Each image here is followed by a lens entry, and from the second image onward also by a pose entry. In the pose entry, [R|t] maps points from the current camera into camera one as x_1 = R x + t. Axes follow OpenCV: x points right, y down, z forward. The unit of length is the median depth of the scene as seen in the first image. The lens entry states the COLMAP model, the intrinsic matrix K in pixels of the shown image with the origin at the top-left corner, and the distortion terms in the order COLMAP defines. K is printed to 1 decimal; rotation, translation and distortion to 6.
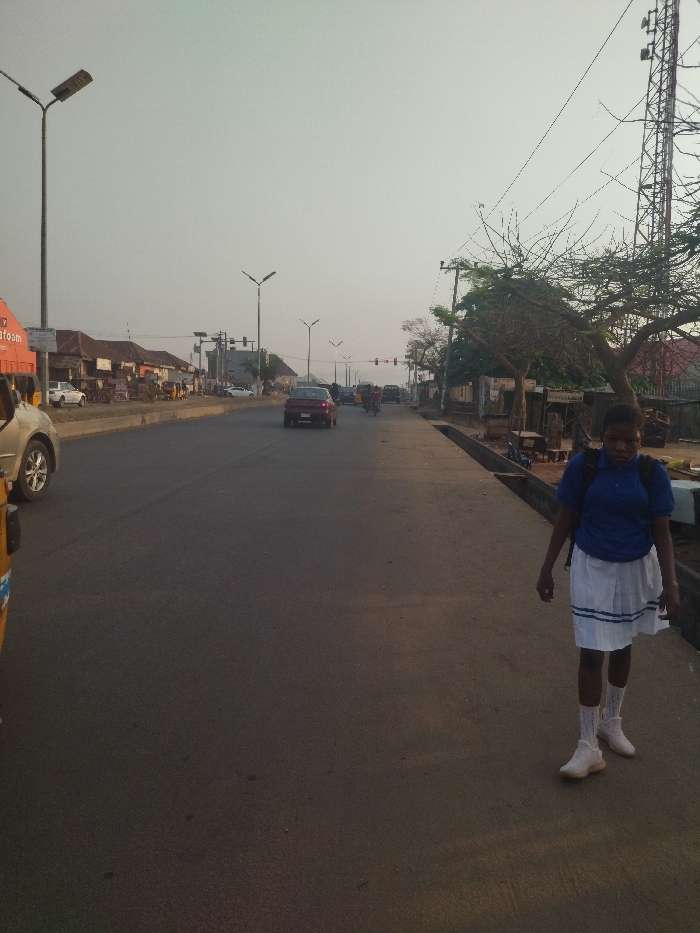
lens RADIAL K [[727.3, 0, 350.0], [0, 727.3, 466.5], [0, 0, 1]] dist [-0.007329, -0.008197]
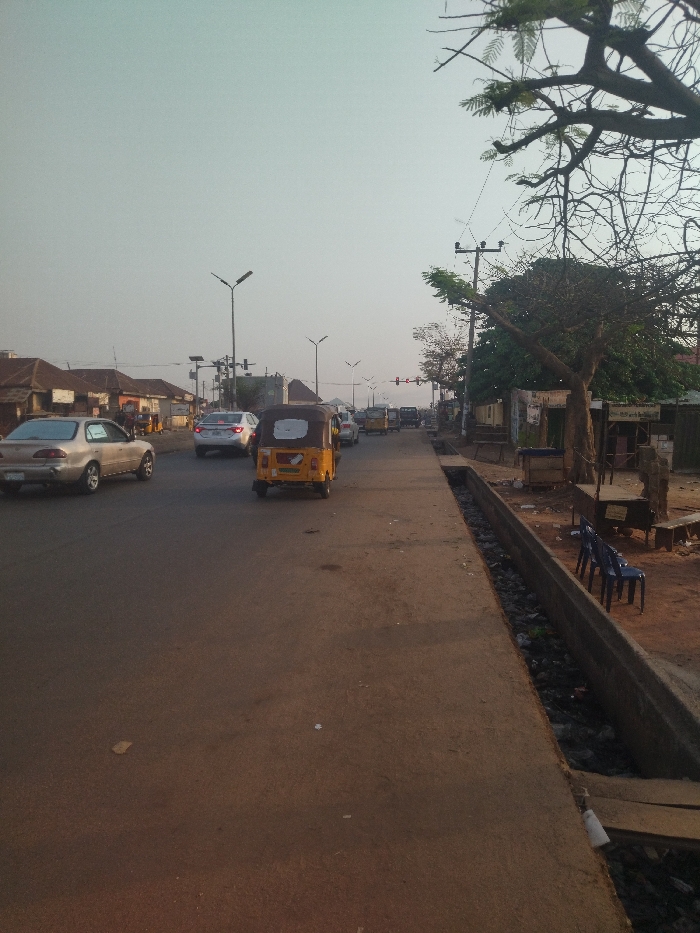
lens RADIAL K [[714.0, 0, 354.5], [0, 714.0, 500.5], [0, 0, 1]] dist [0.063492, -0.161838]
pose [[0.998410, -0.036752, -0.042740, 0.036055], [0.037457, 0.999173, 0.015798, -0.023151], [0.042124, -0.017374, 0.998961, 0.207152]]
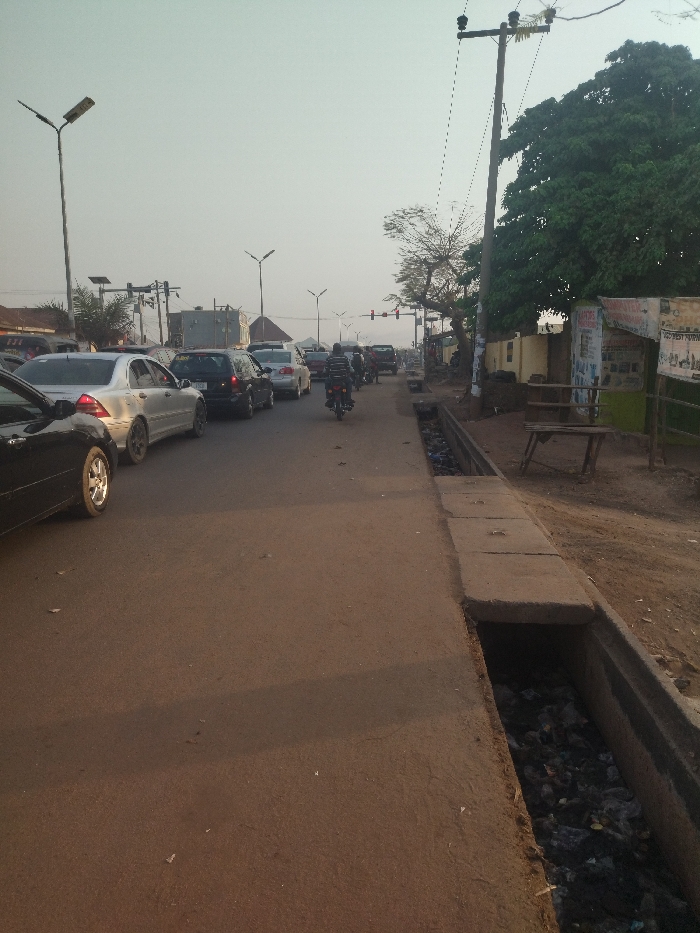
lens RADIAL K [[744.7, 0, 396.0], [0, 744.7, 467.0], [0, 0, 1]] dist [-0.000315, -0.002576]
pose [[0.998305, -0.044148, 0.037919, 0.057280], [0.042335, 0.997980, 0.047357, -0.053562], [-0.039933, -0.045672, 0.998158, 0.515635]]
